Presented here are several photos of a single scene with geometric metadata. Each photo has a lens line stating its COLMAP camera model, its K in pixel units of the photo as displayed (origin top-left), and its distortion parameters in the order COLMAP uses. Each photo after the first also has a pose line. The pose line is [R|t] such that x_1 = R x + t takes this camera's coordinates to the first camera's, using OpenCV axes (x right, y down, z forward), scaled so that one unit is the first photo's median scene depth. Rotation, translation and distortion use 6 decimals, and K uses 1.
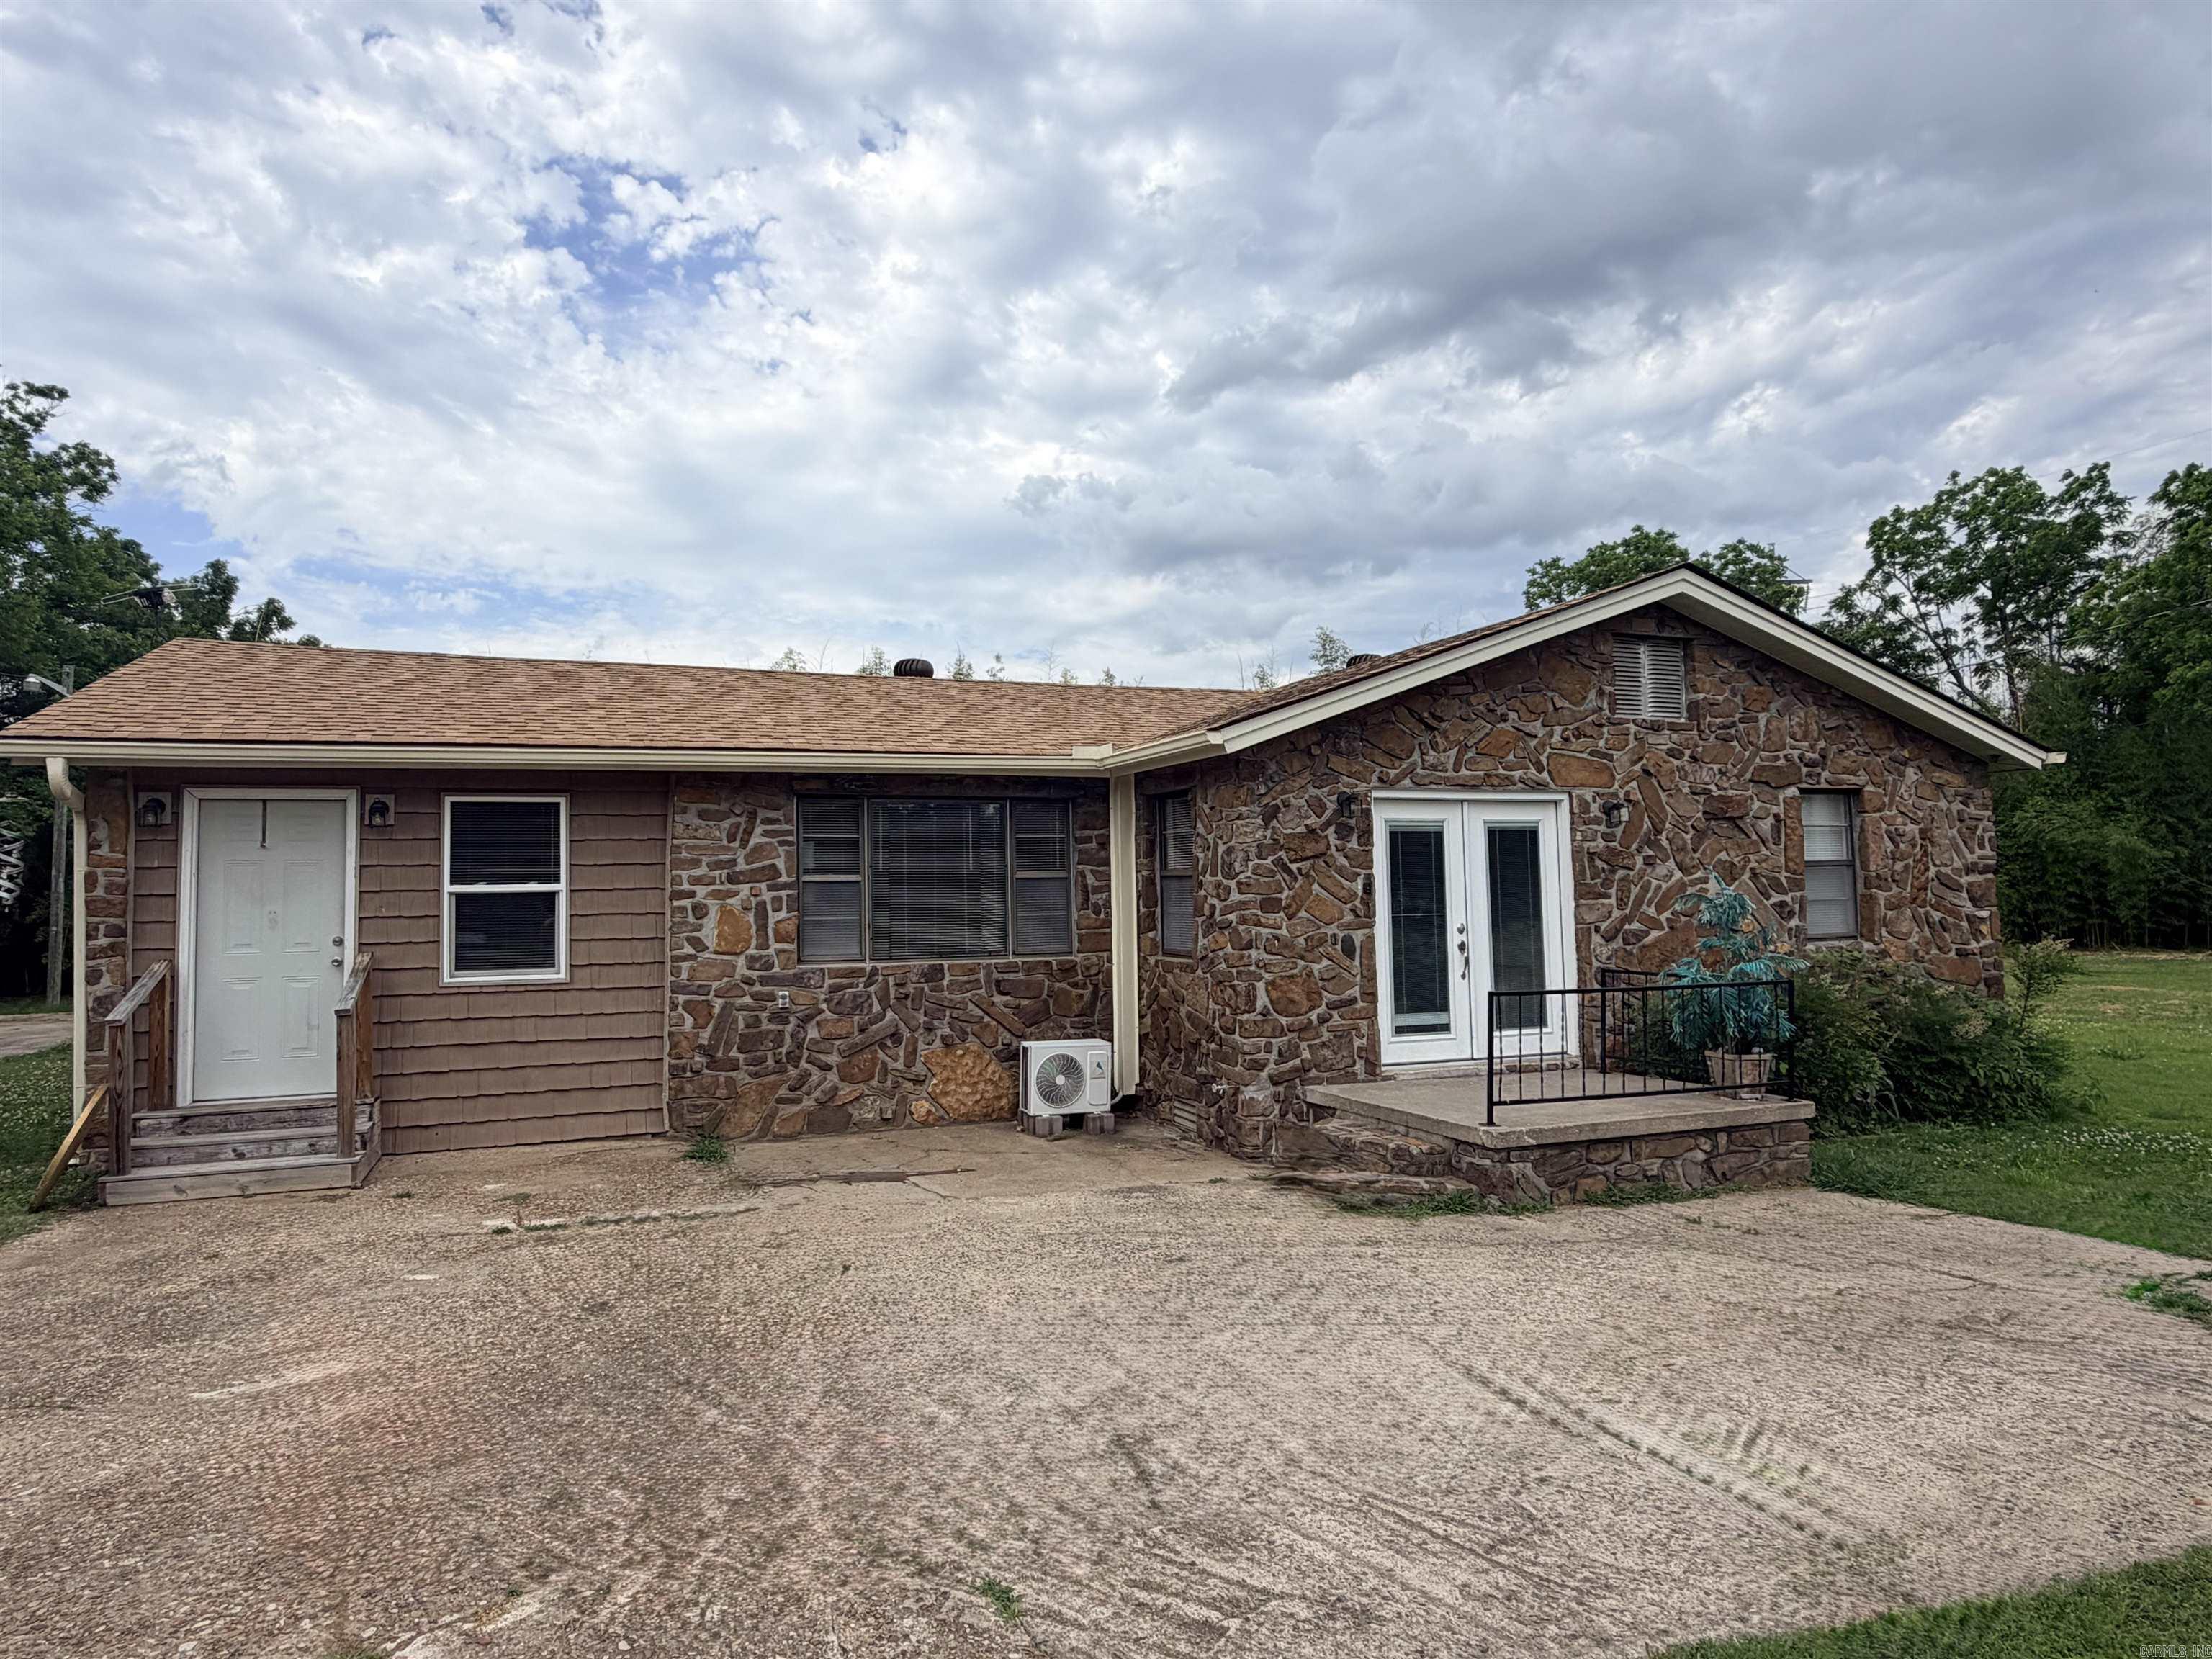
lens RADIAL K [[1301.2, 0, 1106.0], [0, 1301.2, 829.5], [0, 0, 1]] dist [-0.000819, -0.000129]
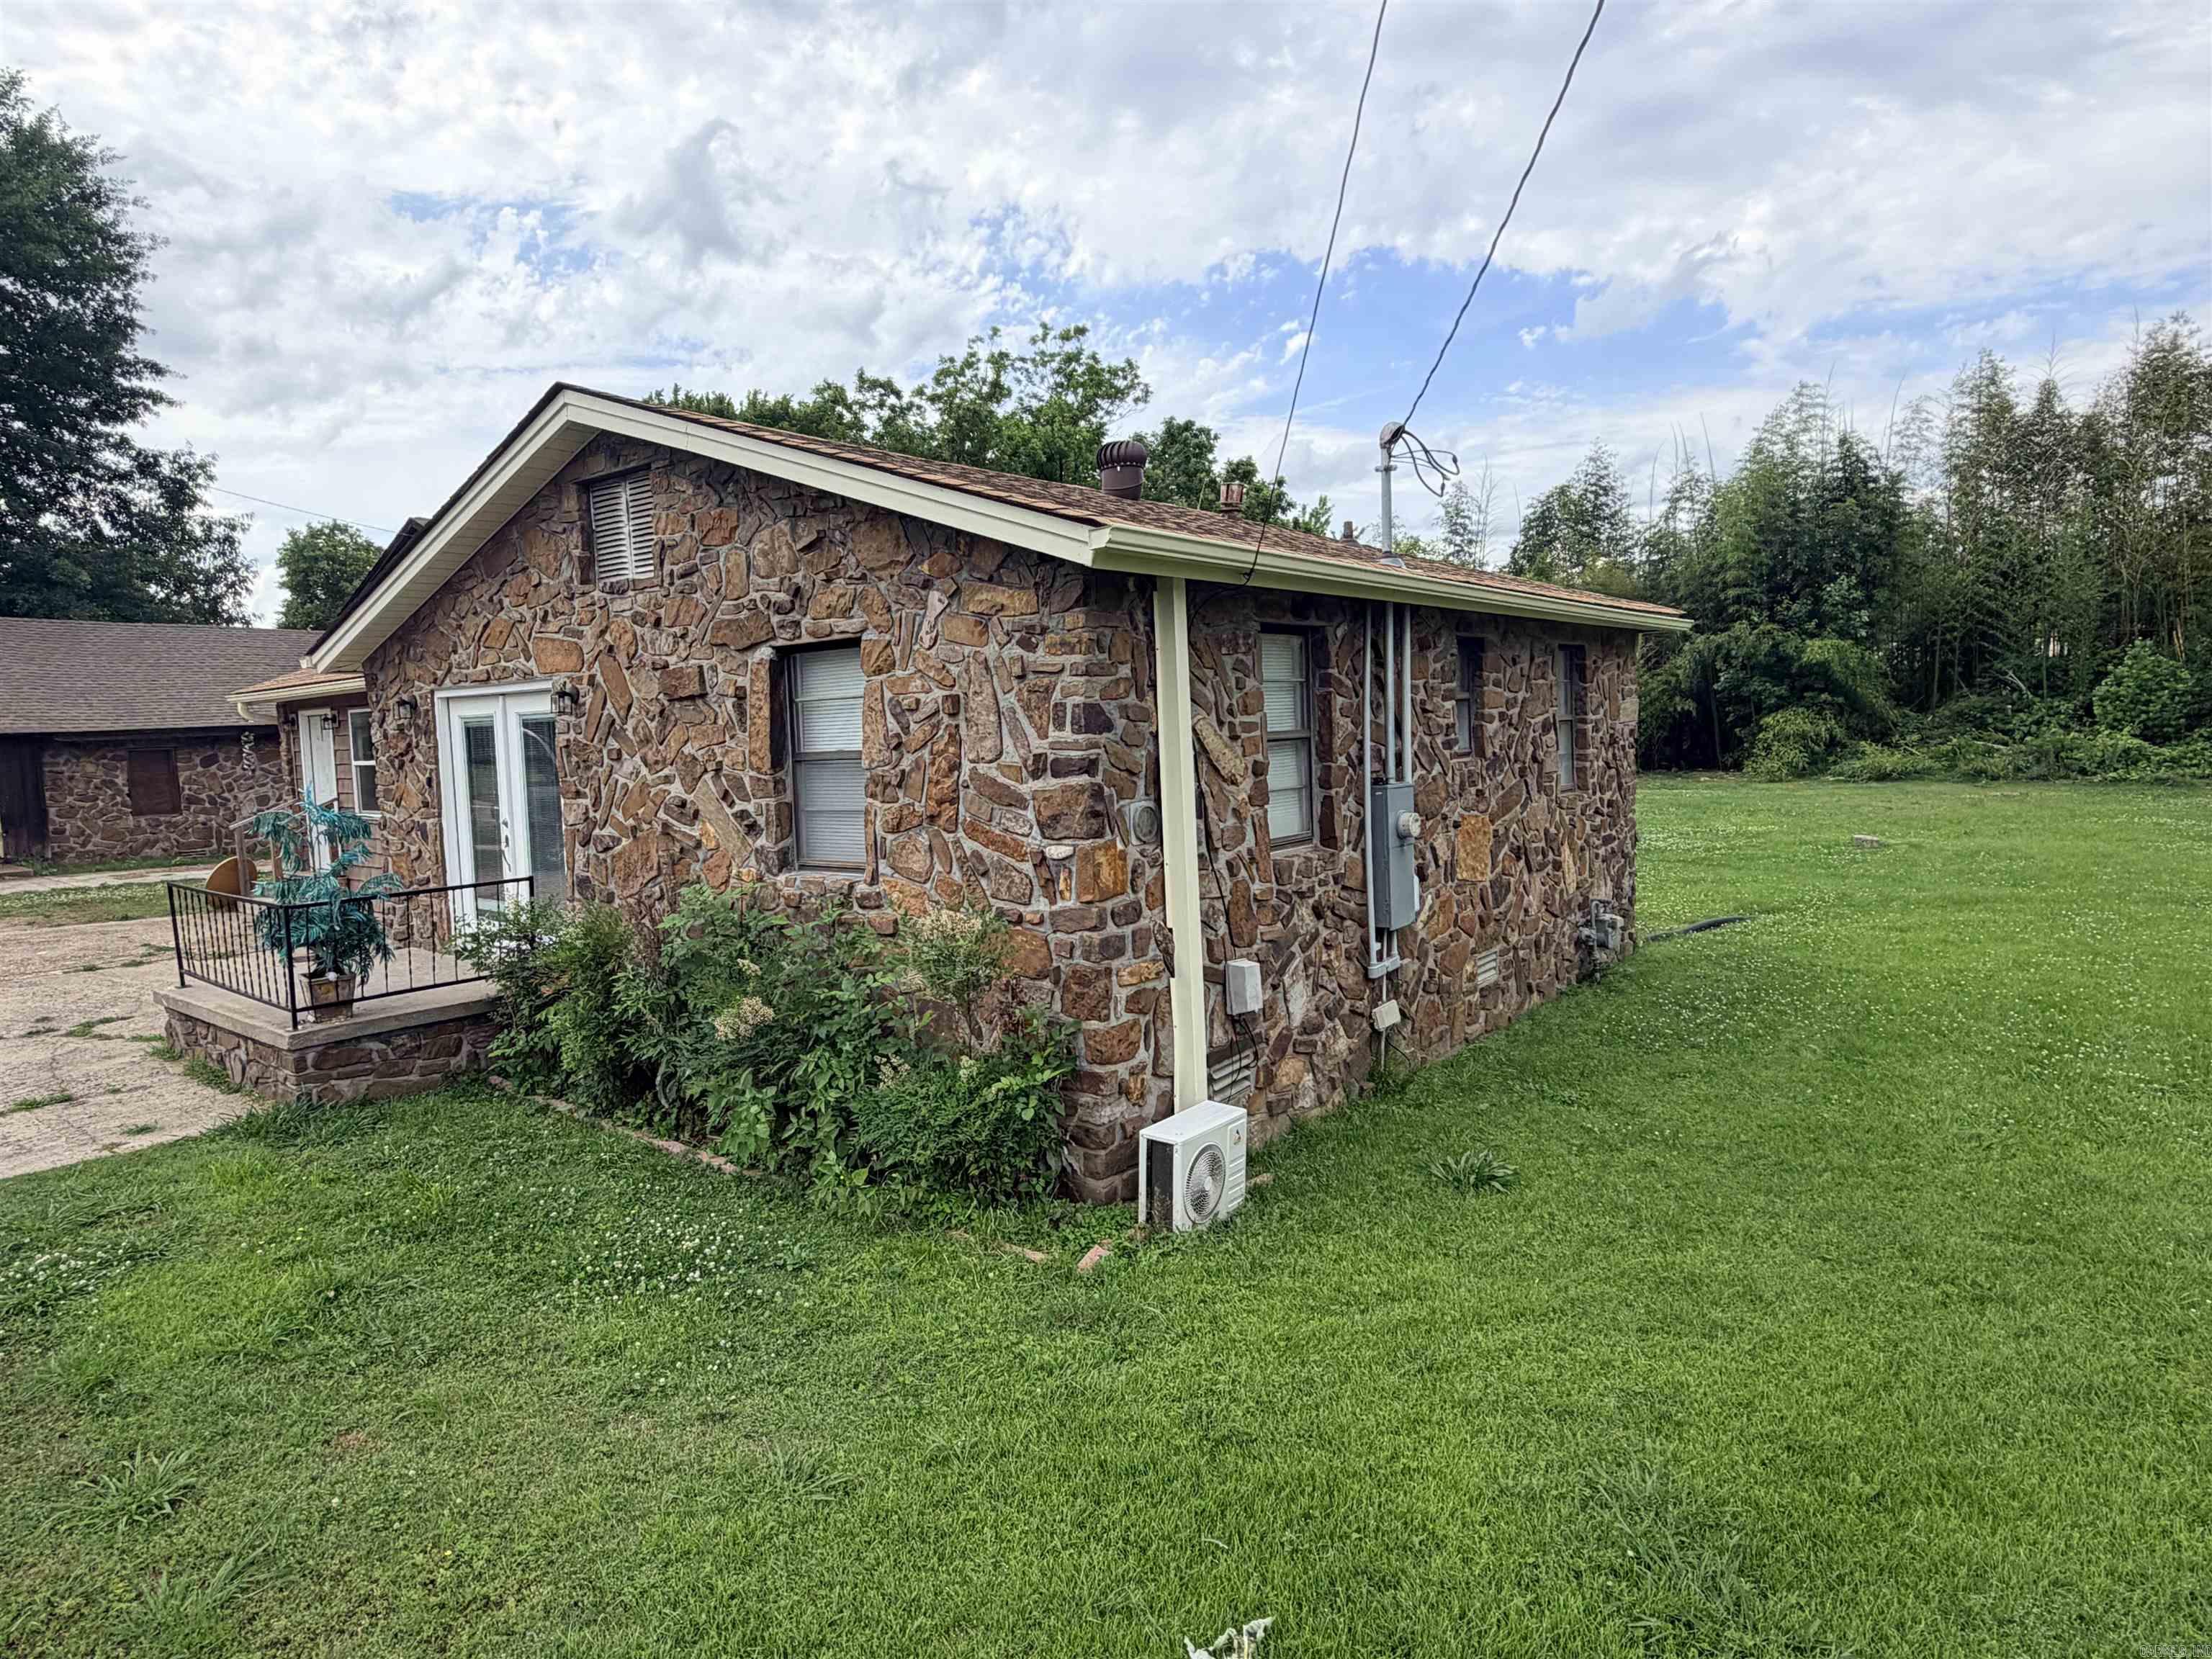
lens RADIAL K [[1301.2, 0, 1106.0], [0, 1301.2, 829.5], [0, 0, 1]] dist [-0.000819, -0.000129]
pose [[0.493227, 0.071951, -0.866920, 1.217505], [0.068992, 0.990199, 0.121435, -0.007907], [0.867161, -0.119705, 0.483428, 0.808846]]
